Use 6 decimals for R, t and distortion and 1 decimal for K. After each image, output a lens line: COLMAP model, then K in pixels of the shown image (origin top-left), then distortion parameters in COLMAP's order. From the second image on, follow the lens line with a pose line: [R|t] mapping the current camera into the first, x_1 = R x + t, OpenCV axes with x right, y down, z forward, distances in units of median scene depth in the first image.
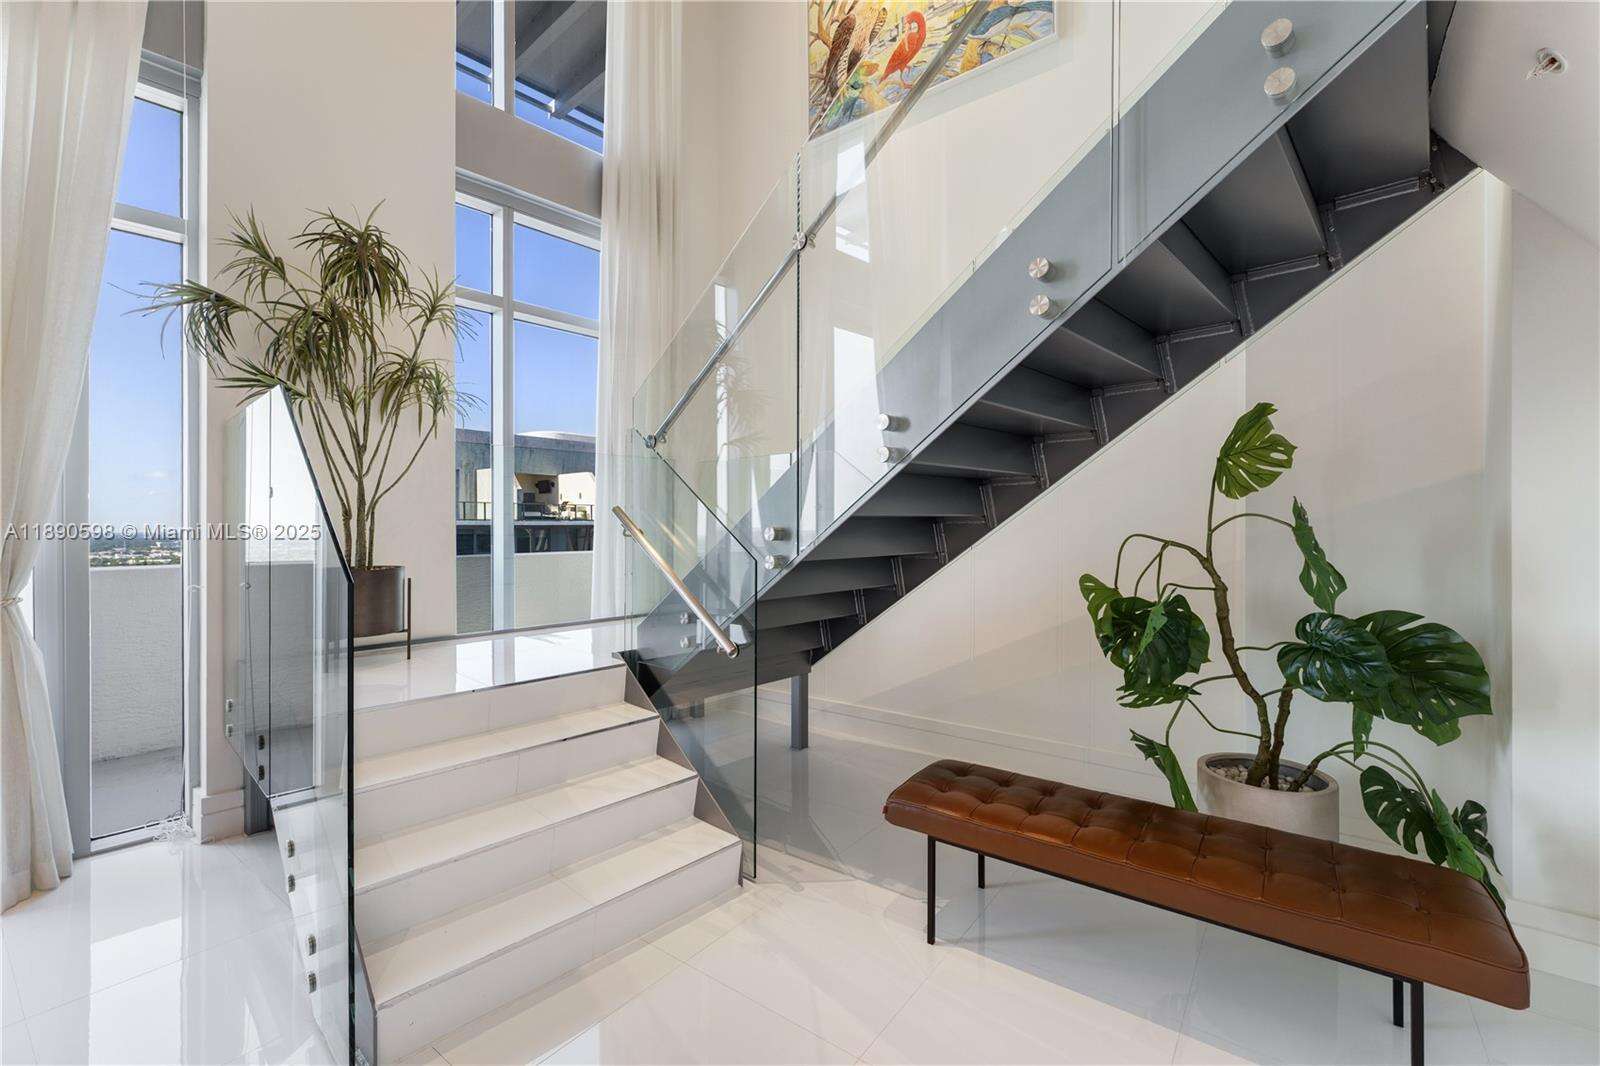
lens RADIAL K [[645.3, 0, 802.3], [0, 645.3, 531.7], [0, 0, 1]] dist [-0.003332, 0.001131]
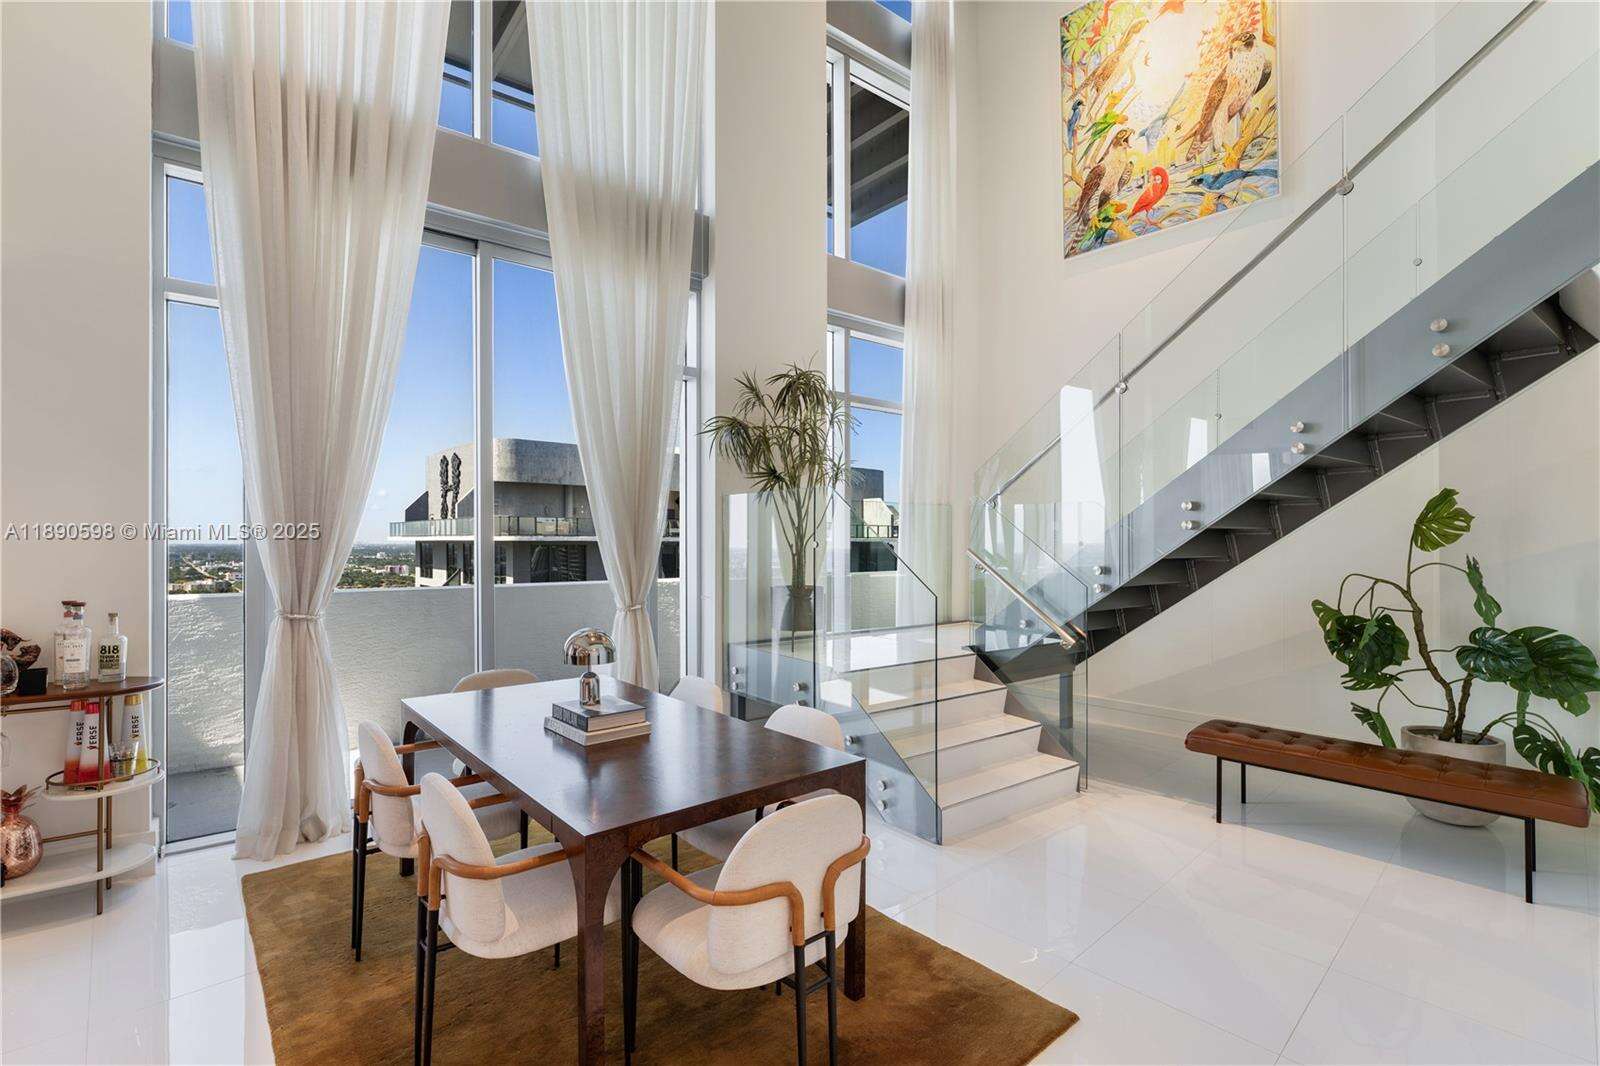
lens RADIAL K [[711.6, 0, 805.1], [0, 711.6, 532.7], [0, 0, 1]] dist [0.000656, -0.000555]
pose [[0.987570, 0.006339, -0.157052, -0.442680], [-0.009756, 0.999732, -0.020993, -0.040355], [0.156877, 0.022264, 0.987367, -0.765085]]
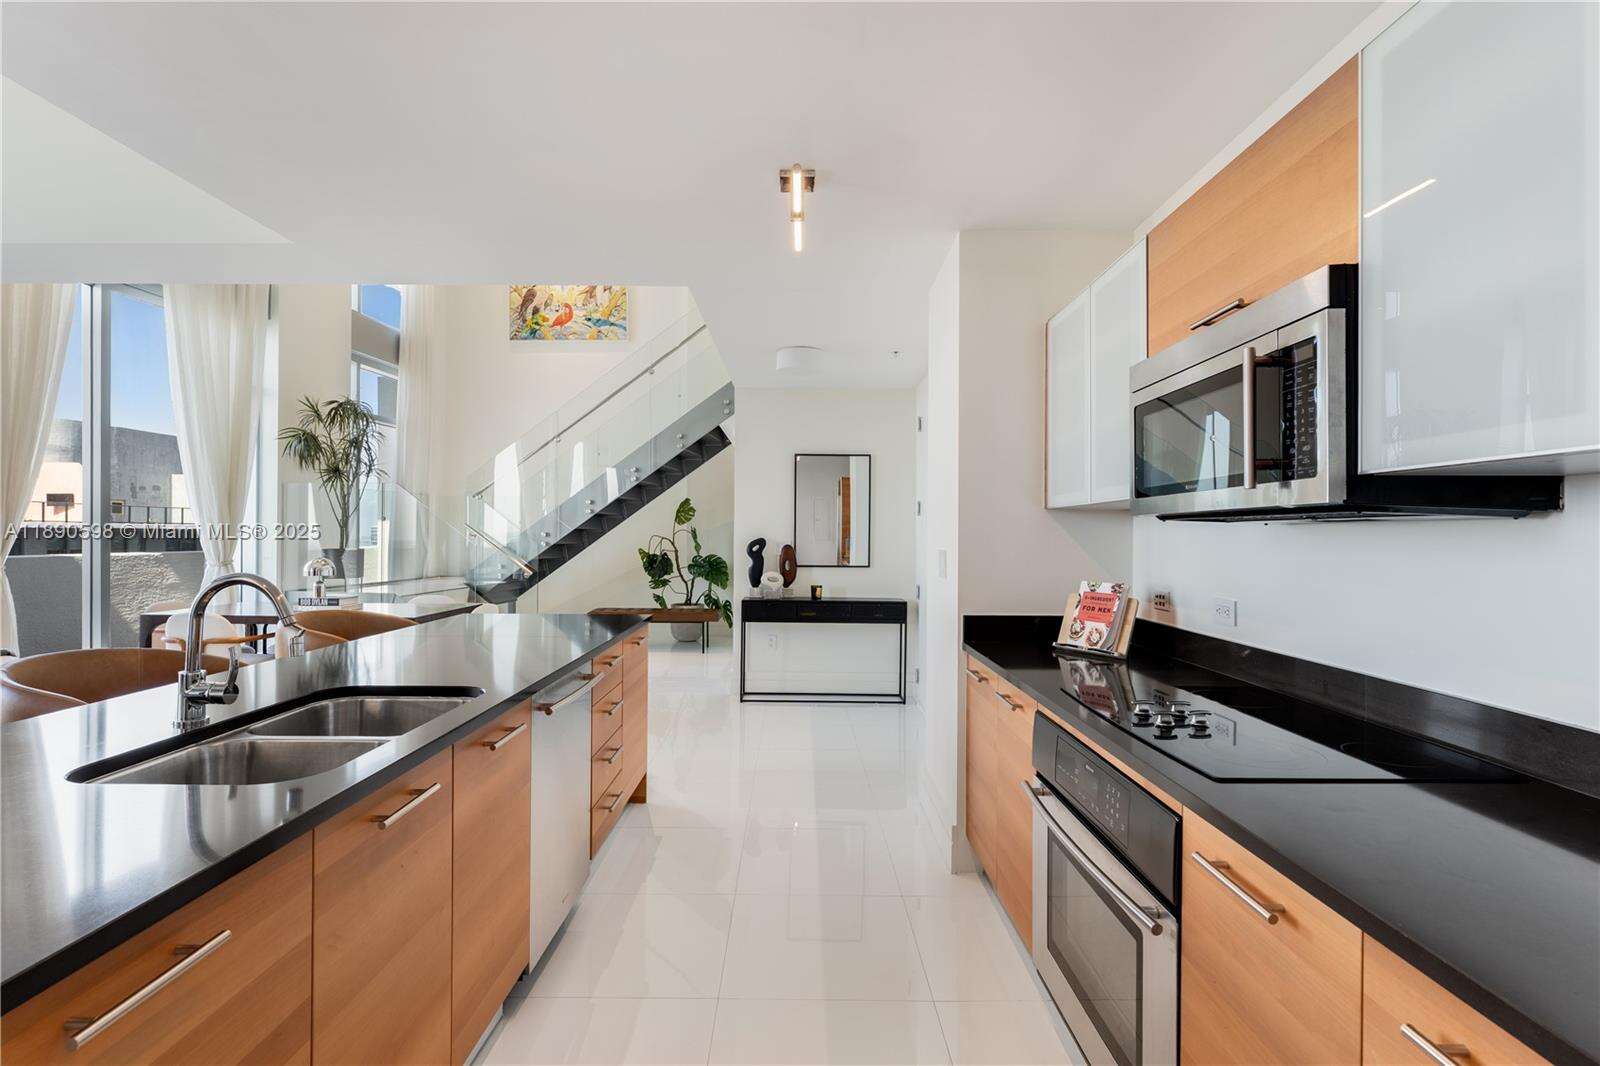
lens RADIAL K [[733.3, 0, 784.1], [0, 733.3, 532.9], [0, 0, 1]] dist [-0.004667, 0.000611]
pose [[0.796421, 0.010917, 0.604644, -1.110354], [-0.004366, 0.999915, -0.012303, 0.032157], [-0.604727, 0.007159, 0.796401, -2.169692]]
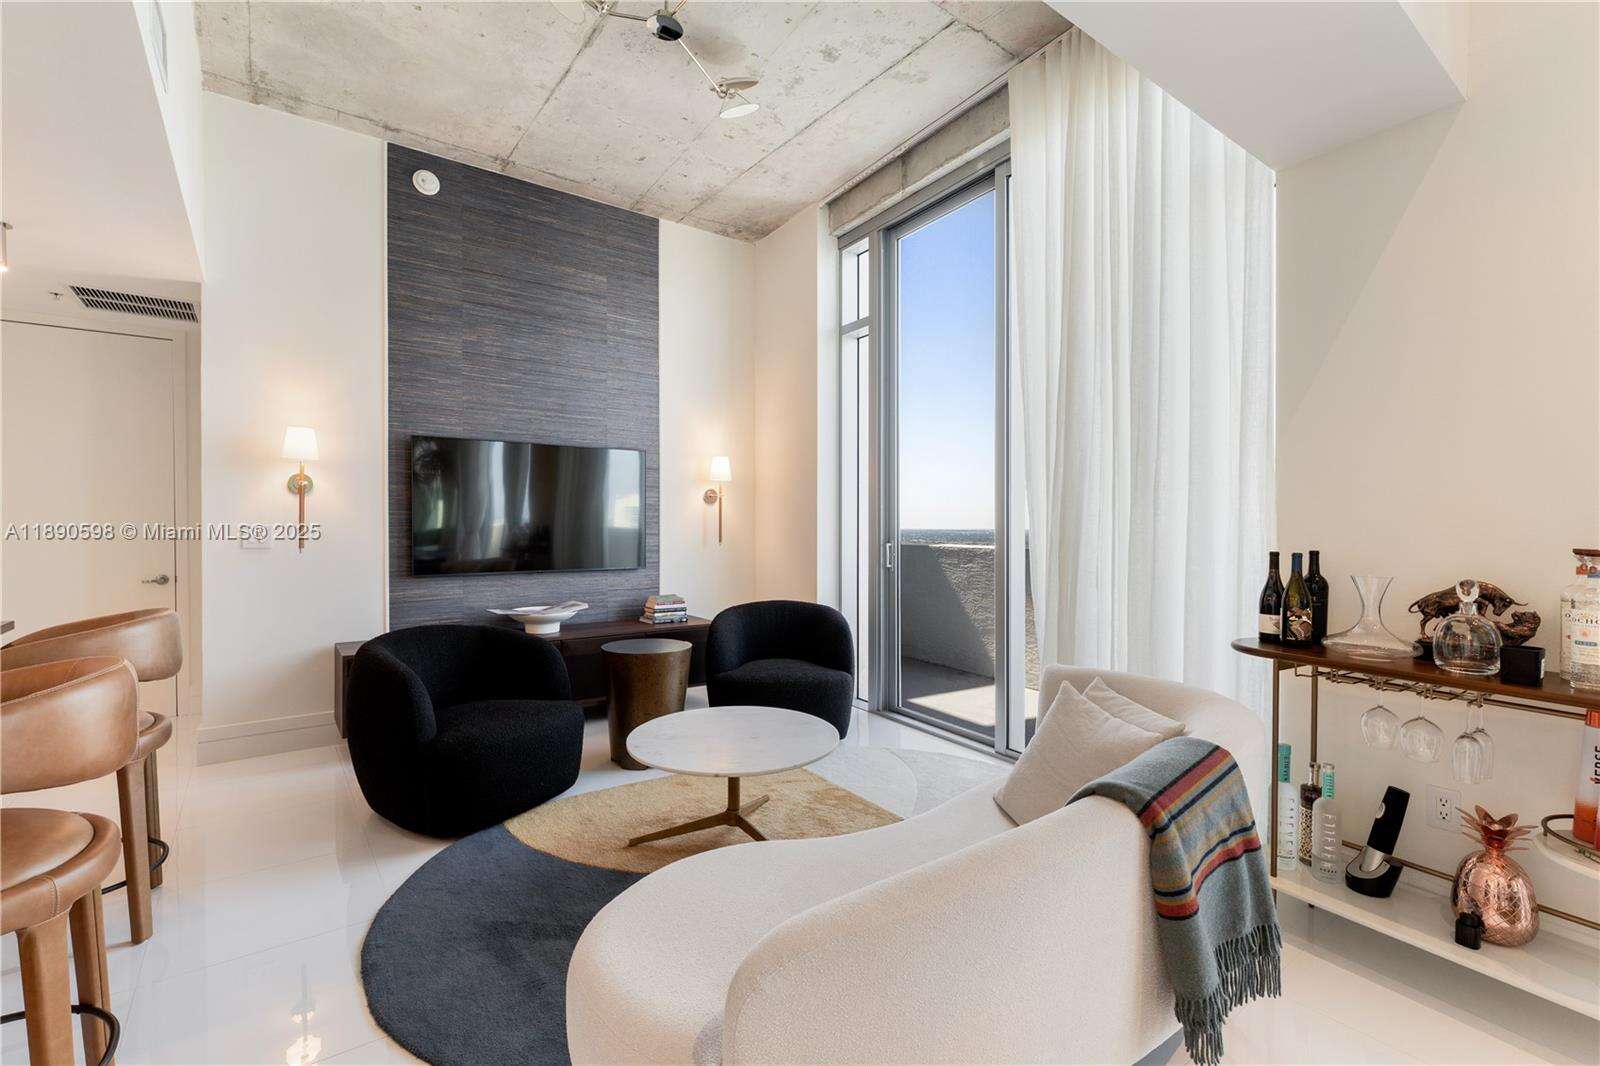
lens RADIAL K [[711.6, 0, 789.9], [0, 711.6, 535.0], [0, 0, 1]] dist [0.000656, -0.000555]
pose [[-0.268893, 0.016100, -0.963035, -0.863454], [-0.012281, 0.999722, 0.020143, 0.034884], [0.963092, 0.017244, -0.268621, -0.413363]]
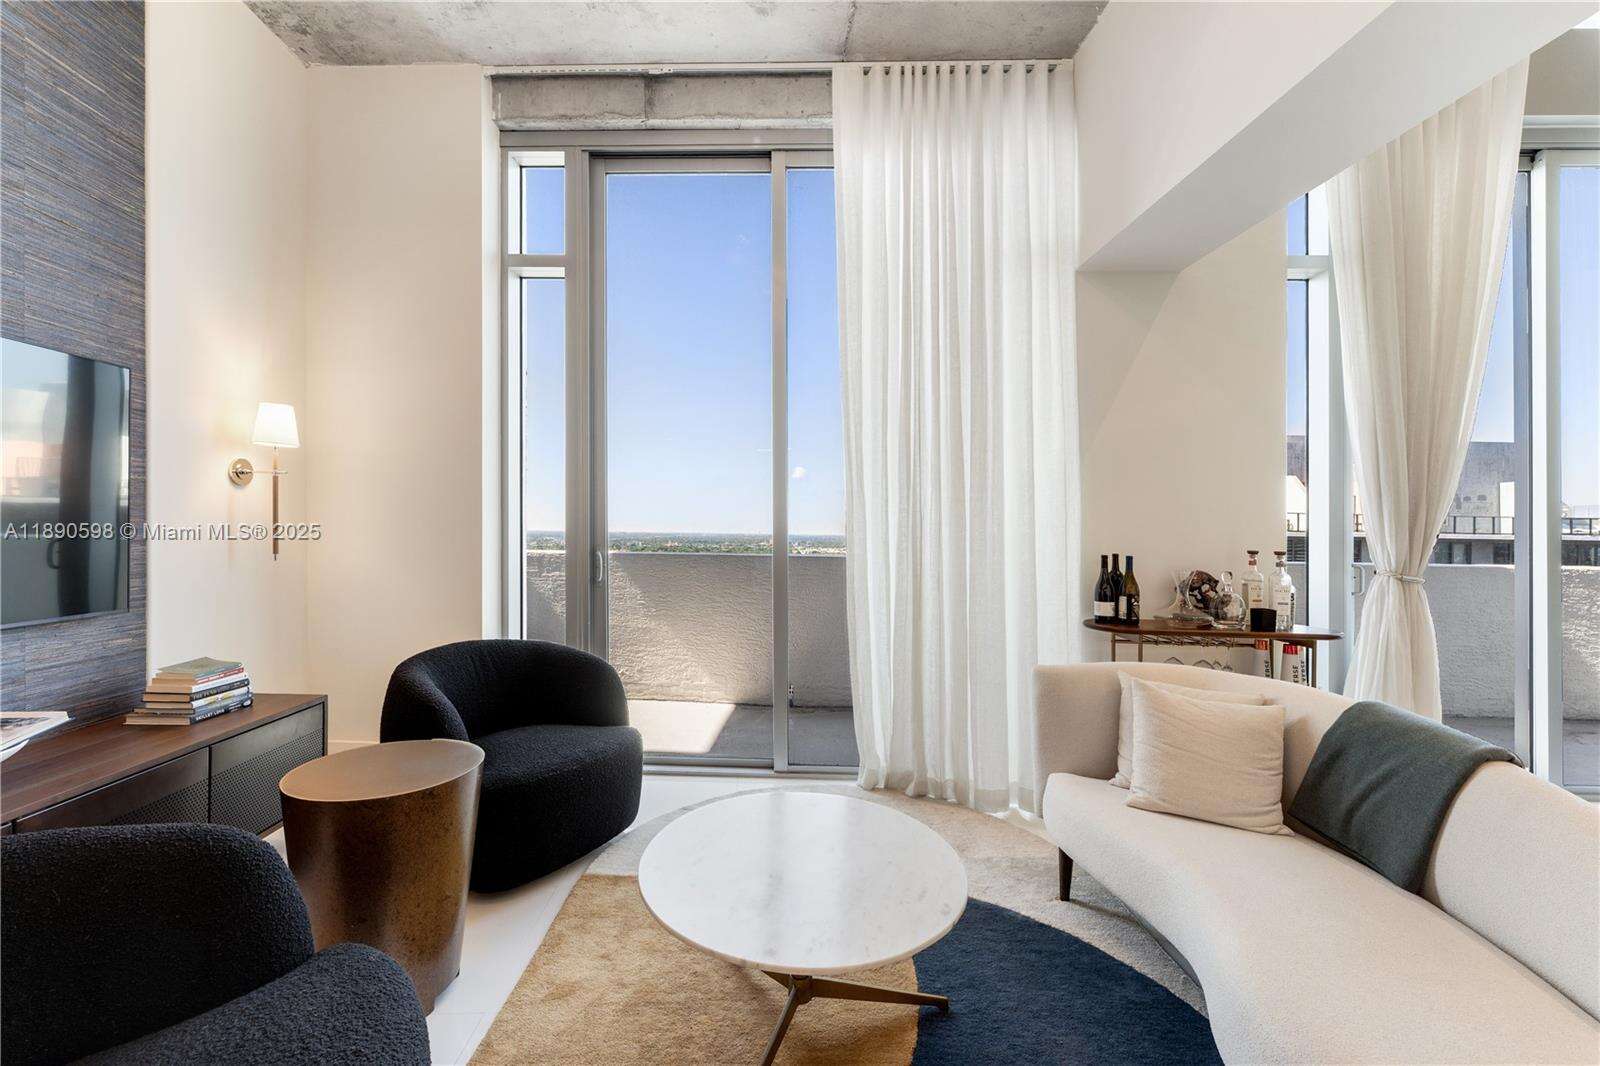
lens RADIAL K [[645.3, 0, 802.6], [0, 645.3, 530.4], [0, 0, 1]] dist [-0.003332, 0.001131]
pose [[0.651067, 0.013983, -0.758892, -1.403968], [-0.026103, 0.999651, -0.003975, 0.043716], [0.758572, 0.022397, 0.651205, -1.169993]]
